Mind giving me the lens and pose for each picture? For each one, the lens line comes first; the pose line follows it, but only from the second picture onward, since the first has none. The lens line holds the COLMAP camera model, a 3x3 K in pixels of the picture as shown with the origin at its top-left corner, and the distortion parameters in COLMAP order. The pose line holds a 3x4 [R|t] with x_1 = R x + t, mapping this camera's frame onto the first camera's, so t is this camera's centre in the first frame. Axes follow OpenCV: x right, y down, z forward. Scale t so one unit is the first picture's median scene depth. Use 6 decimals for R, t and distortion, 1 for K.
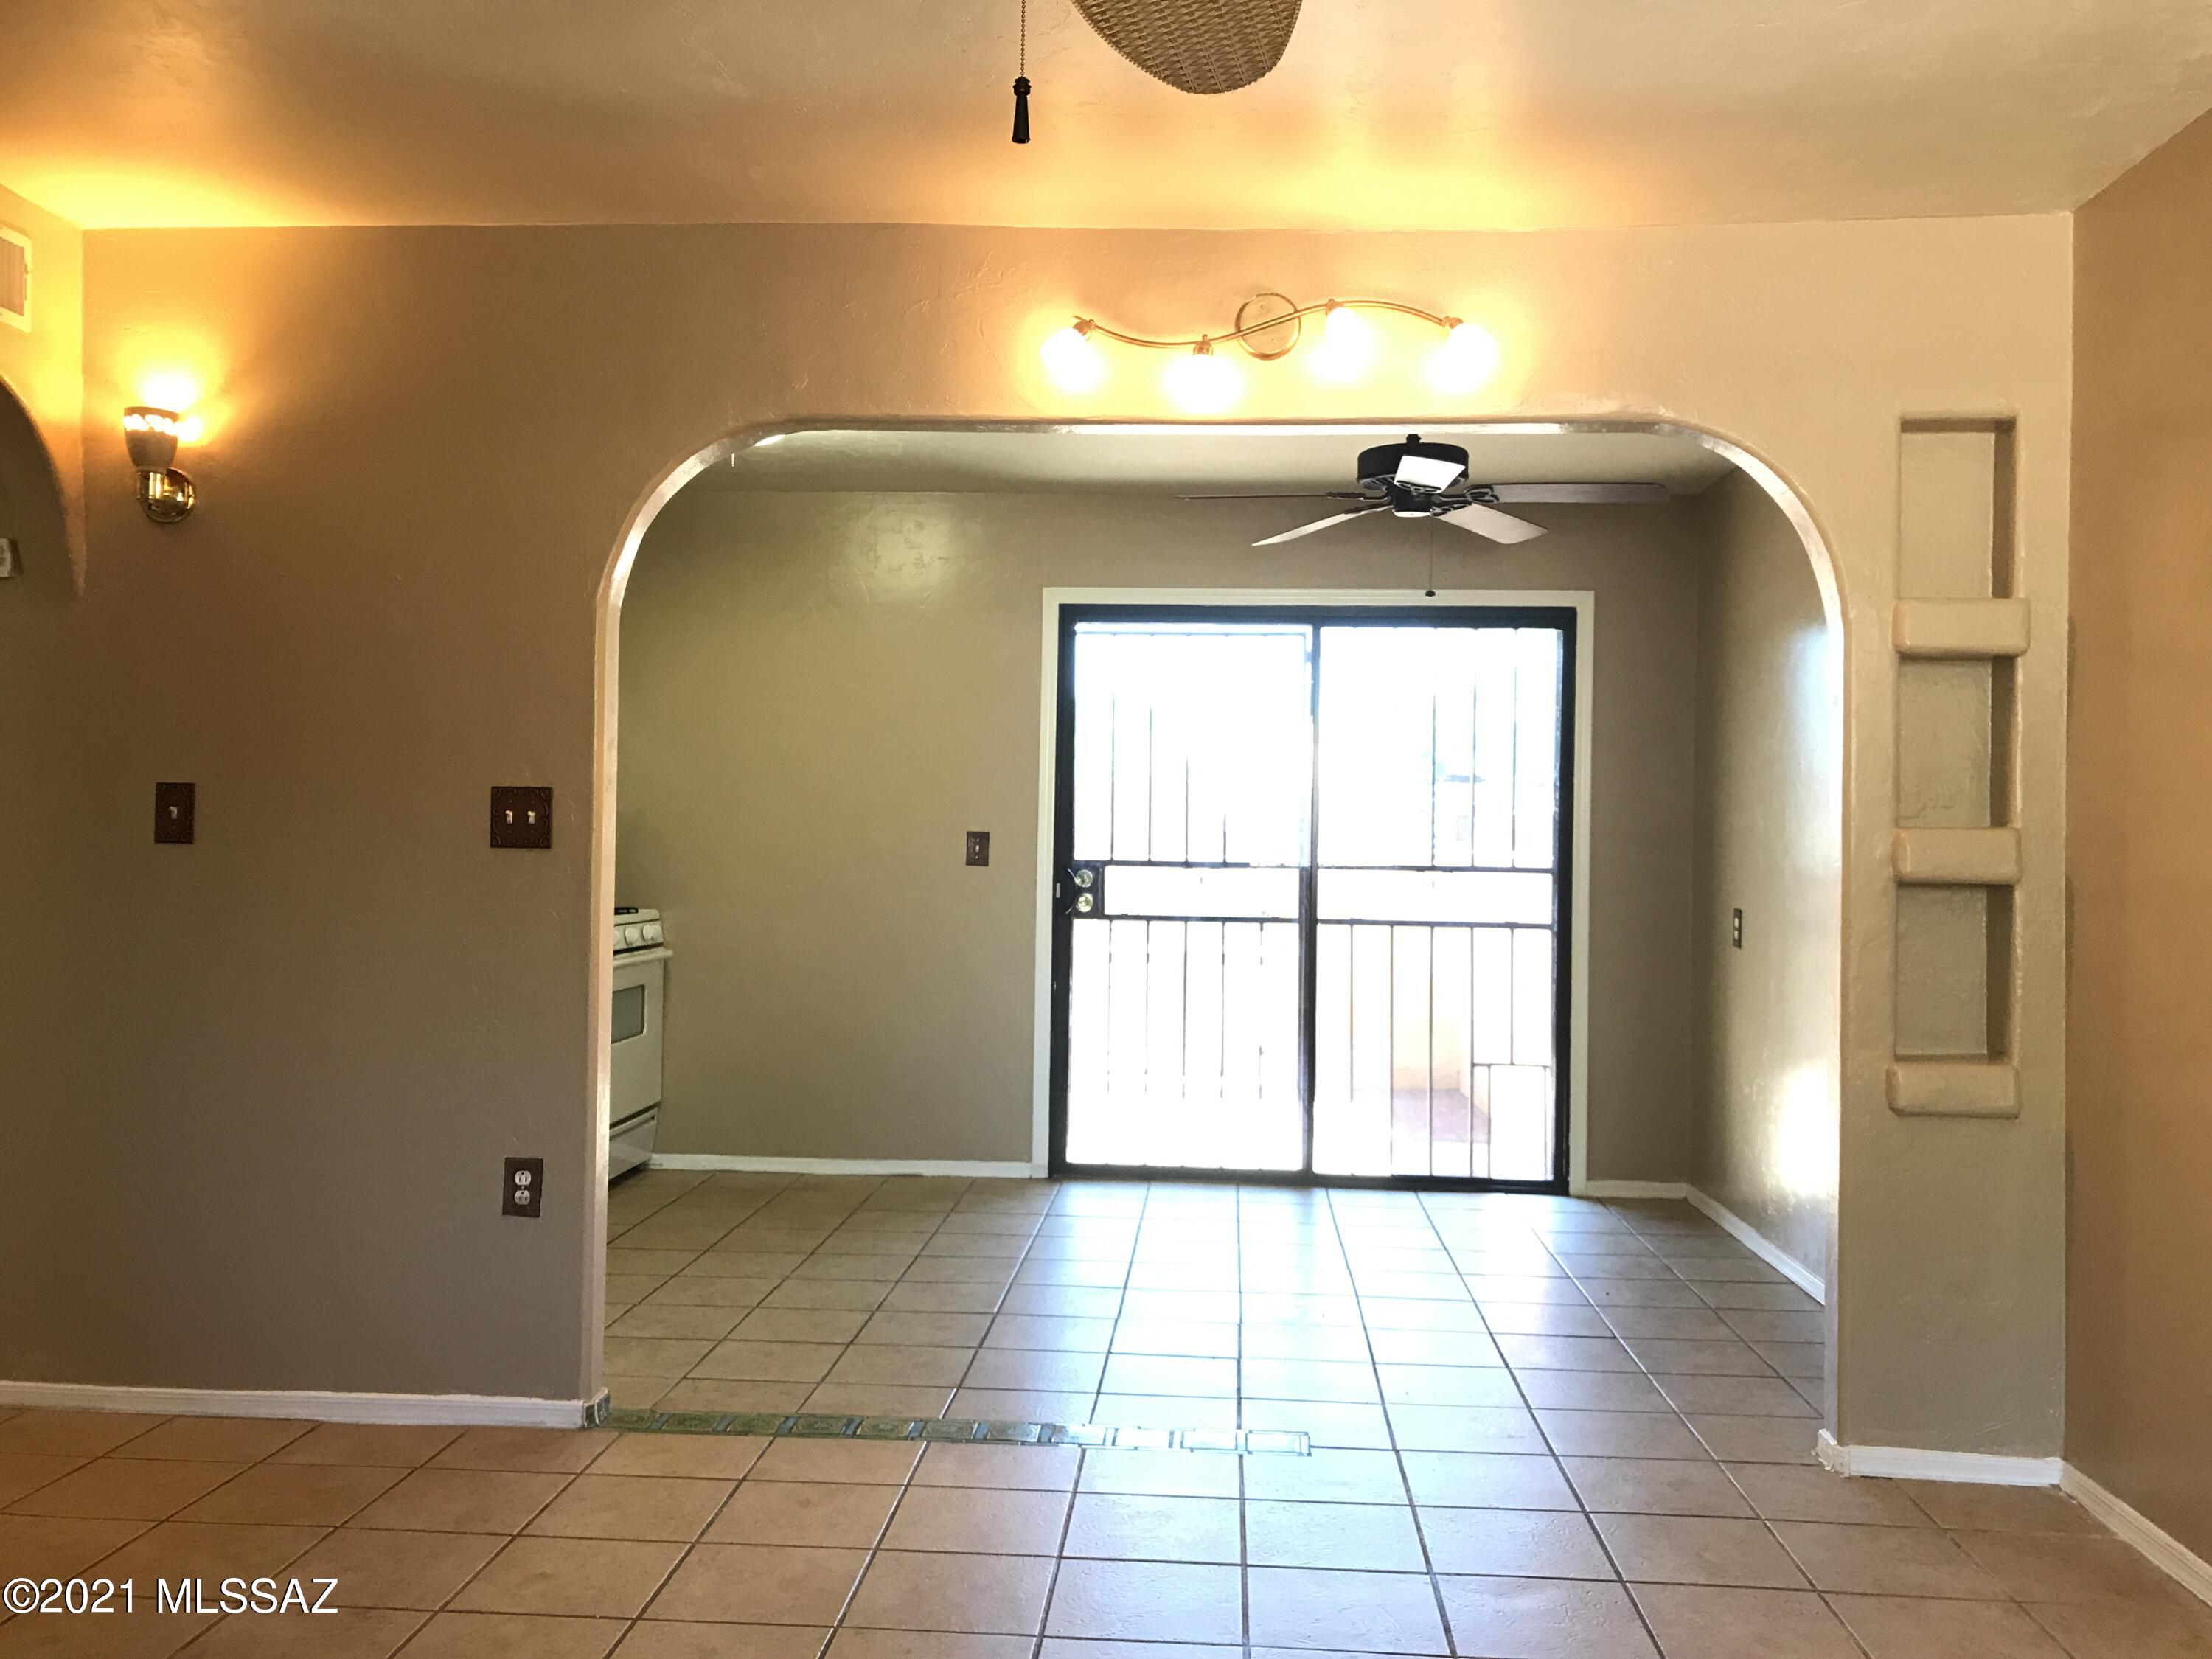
lens RADIAL K [[1837.0, 0, 1103.8], [0, 1837.0, 823.5], [0, 0, 1]] dist [0.049076, -0.050258]
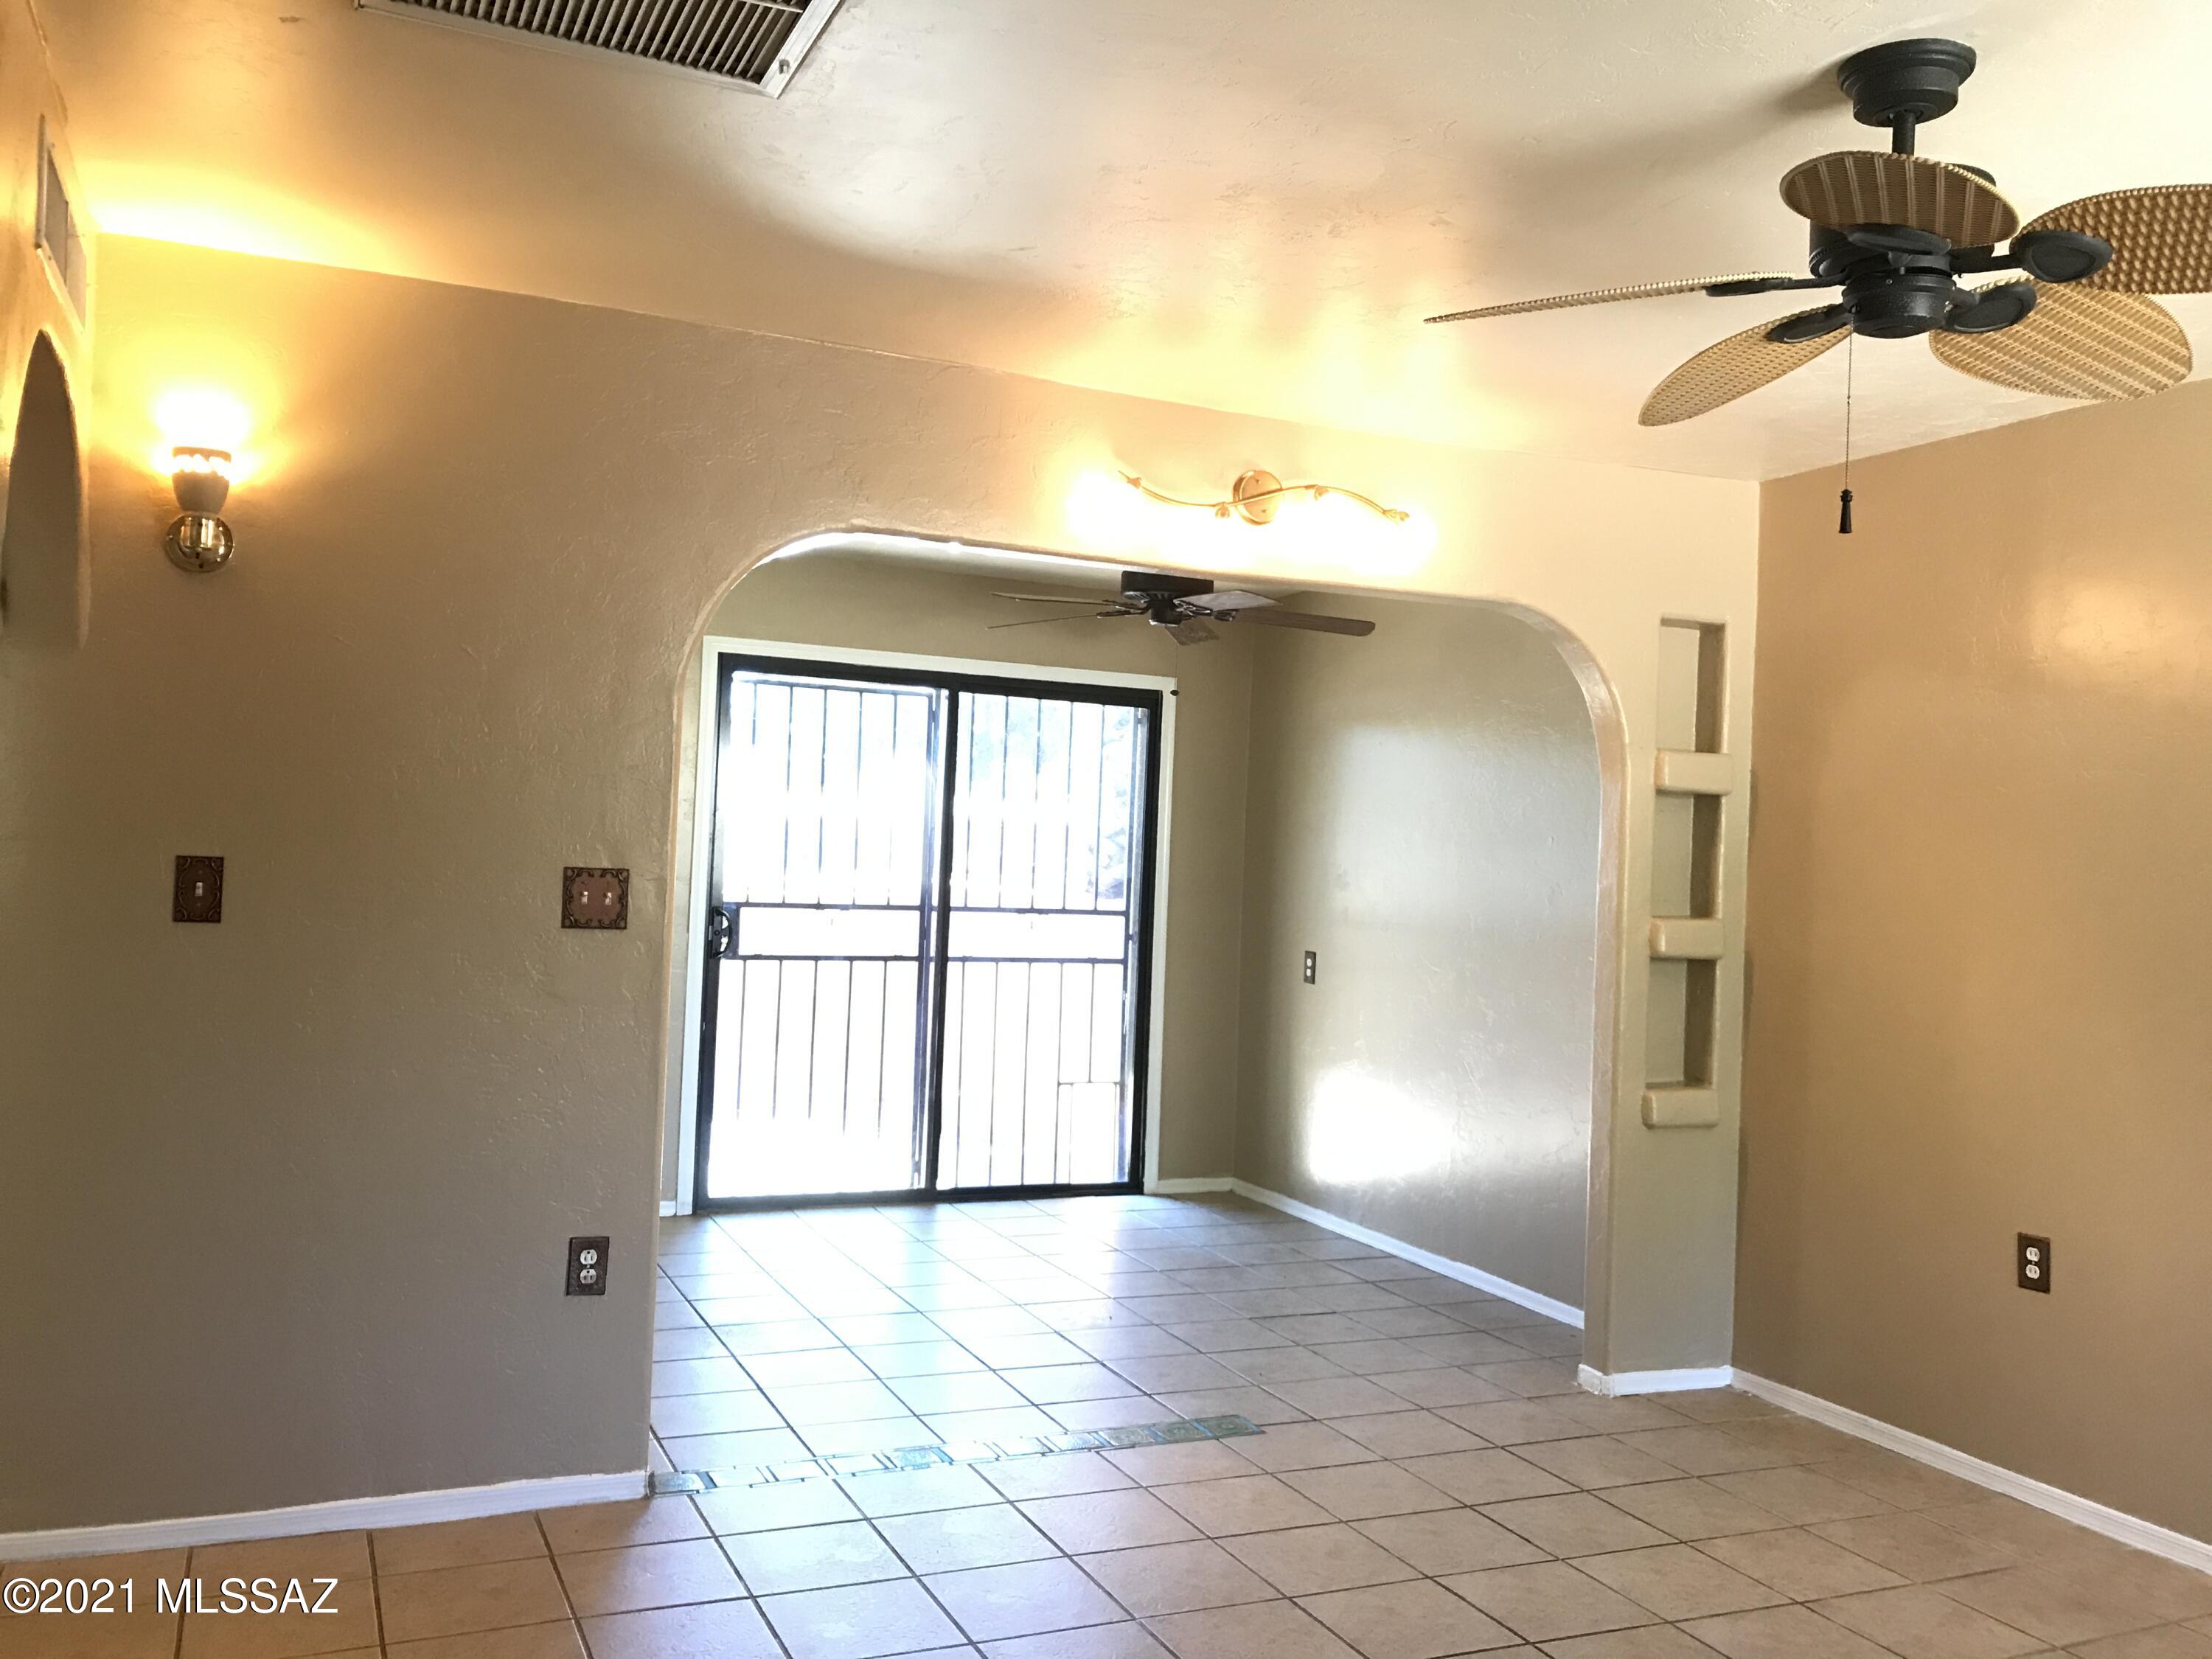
lens RADIAL K [[1837.0, 0, 1096.7], [0, 1837.0, 832.2], [0, 0, 1]] dist [0.049076, -0.050258]
pose [[0.884924, 0.024981, 0.465066, -0.533640], [-0.030081, 0.999541, 0.003546, -0.050279], [-0.464764, -0.017127, 0.885269, -0.013968]]
